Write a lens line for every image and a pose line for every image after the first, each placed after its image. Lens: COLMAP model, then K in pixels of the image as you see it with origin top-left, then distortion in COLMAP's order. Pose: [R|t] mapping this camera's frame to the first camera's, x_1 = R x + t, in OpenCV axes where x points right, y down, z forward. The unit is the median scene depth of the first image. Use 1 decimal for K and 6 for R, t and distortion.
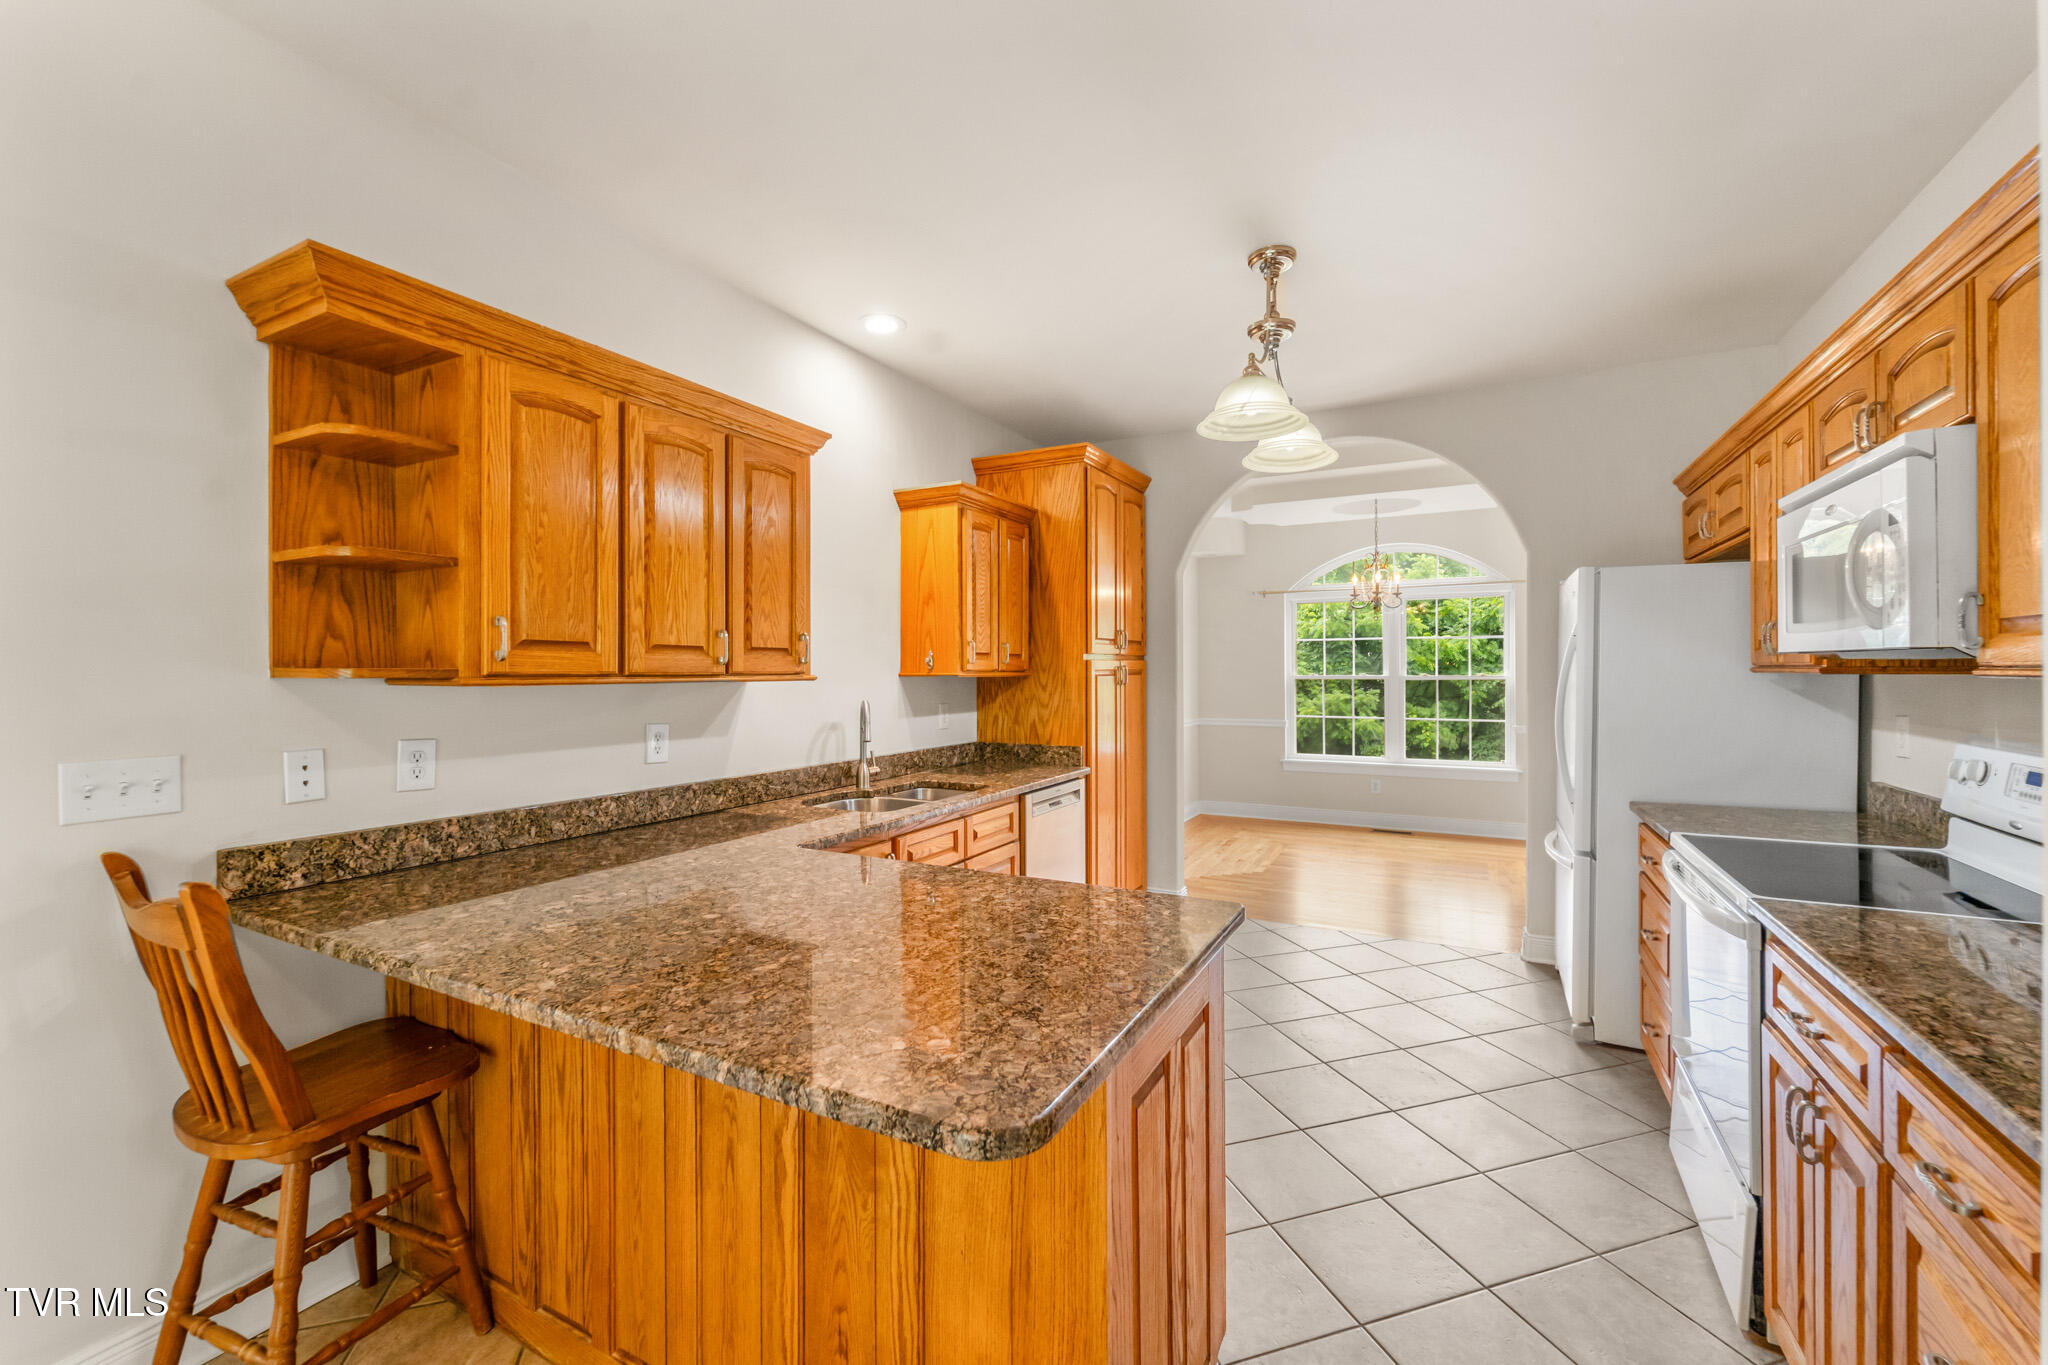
lens RADIAL K [[828.4, 0, 1033.7], [0, 828.4, 671.1], [0, 0, 1]] dist [-0.001206, -0.000250]
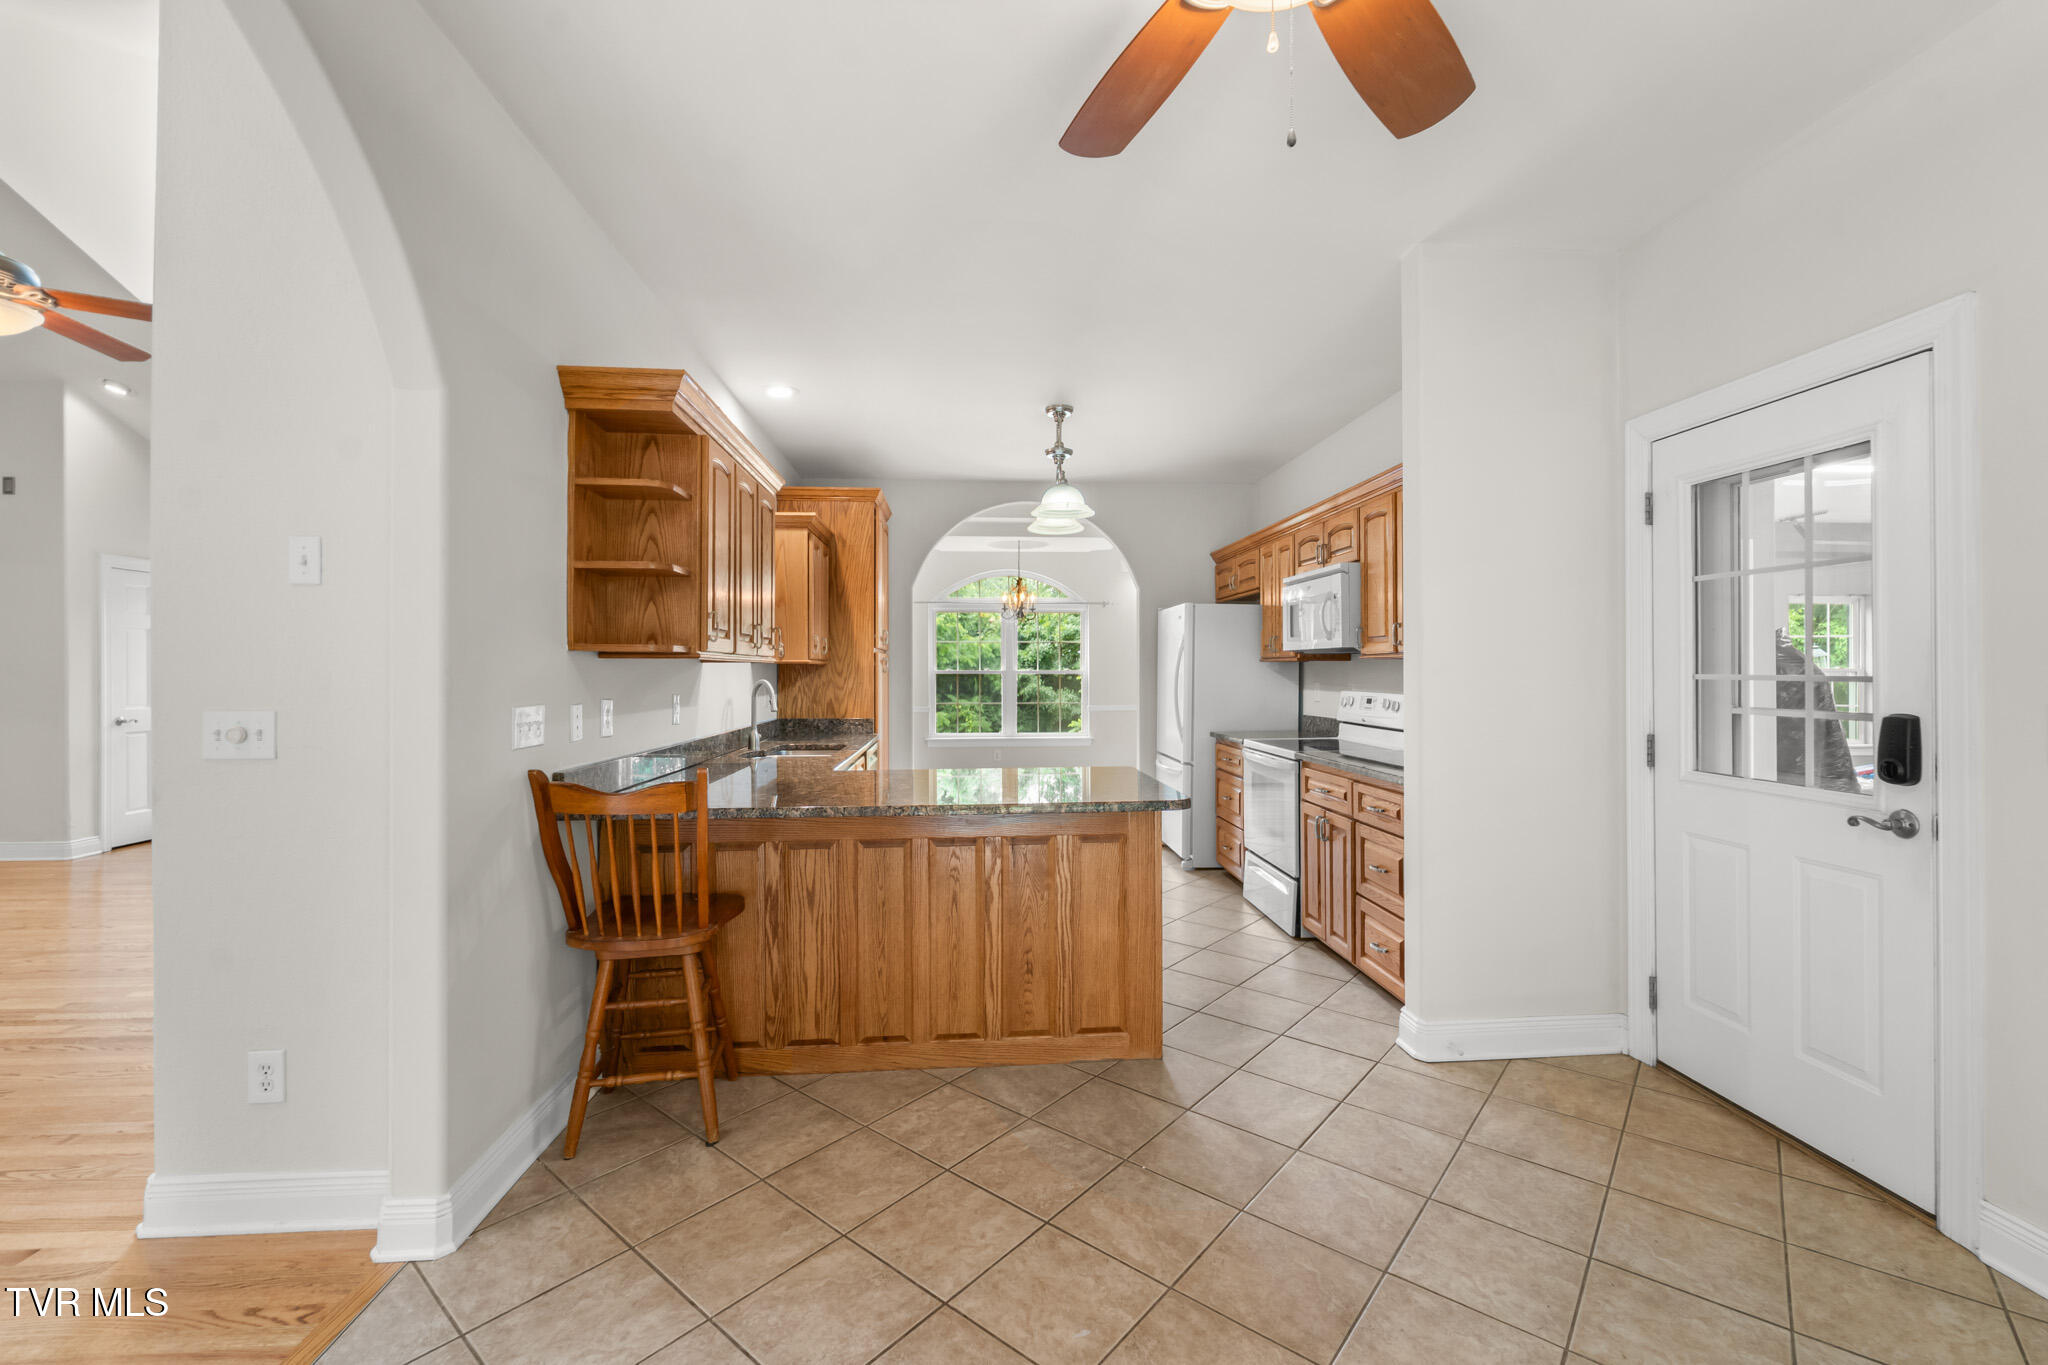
lens RADIAL K [[828.4, 0, 1033.7], [0, 828.4, 671.1], [0, 0, 1]] dist [-0.001206, -0.000250]
pose [[0.845970, 0.001179, 0.533229, -0.667253], [0.000118, 0.999997, -0.002398, 0.030254], [-0.533231, 0.002092, 0.845967, -0.393277]]
